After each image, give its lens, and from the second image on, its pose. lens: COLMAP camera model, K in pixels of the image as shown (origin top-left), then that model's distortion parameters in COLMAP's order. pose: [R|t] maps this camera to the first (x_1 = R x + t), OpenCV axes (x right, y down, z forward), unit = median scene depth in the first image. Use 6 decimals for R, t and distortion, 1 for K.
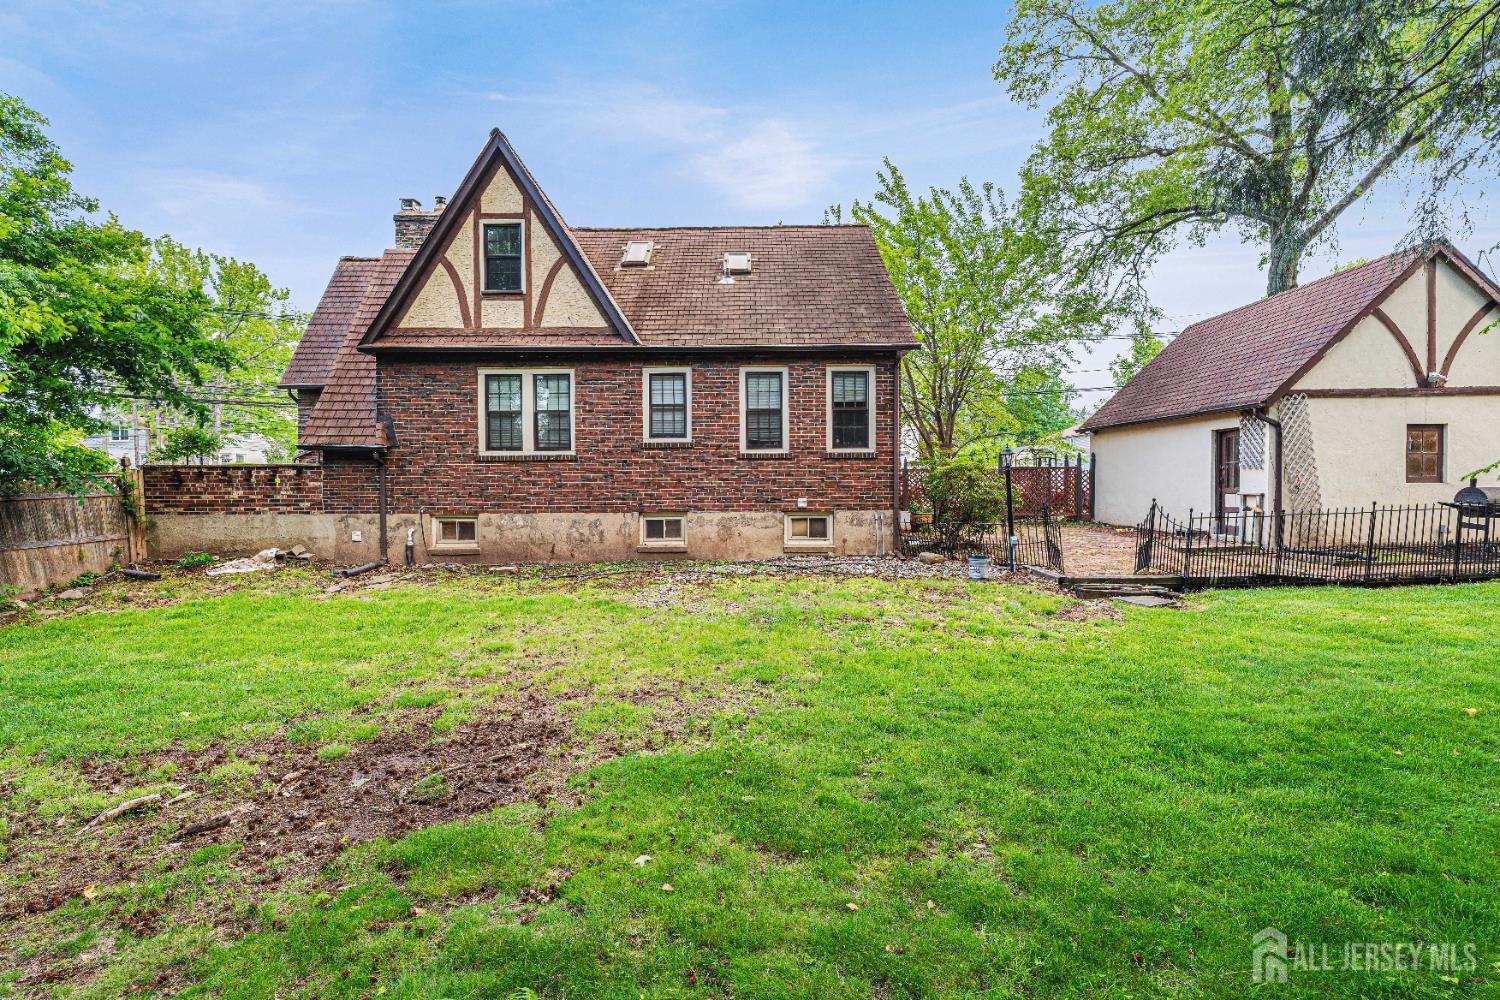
lens RADIAL K [[677.0, 0, 749.8], [0, 677.0, 512.1], [0, 0, 1]] dist [0.004511, -0.001327]
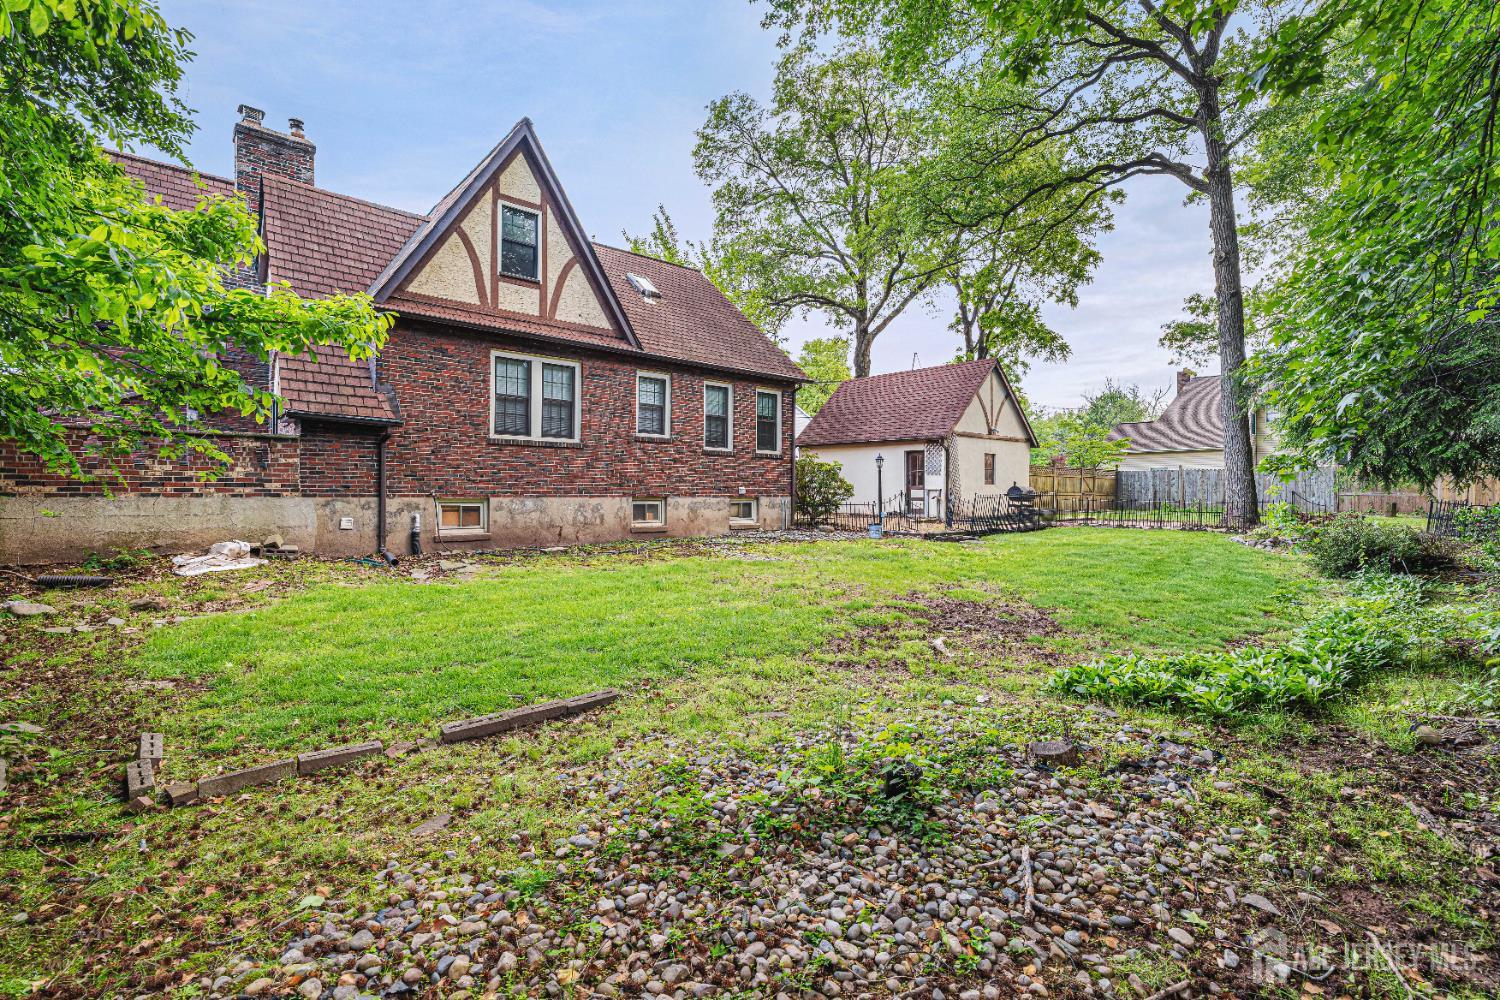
lens RADIAL K [[677.0, 0, 765.5], [0, 677.0, 492.5], [0, 0, 1]] dist [0.004511, -0.001327]
pose [[0.740141, 0.011007, 0.672362, -0.760018], [-0.002682, 0.999906, -0.013416, 0.006691], [-0.672447, 0.008127, 0.740101, 0.013855]]
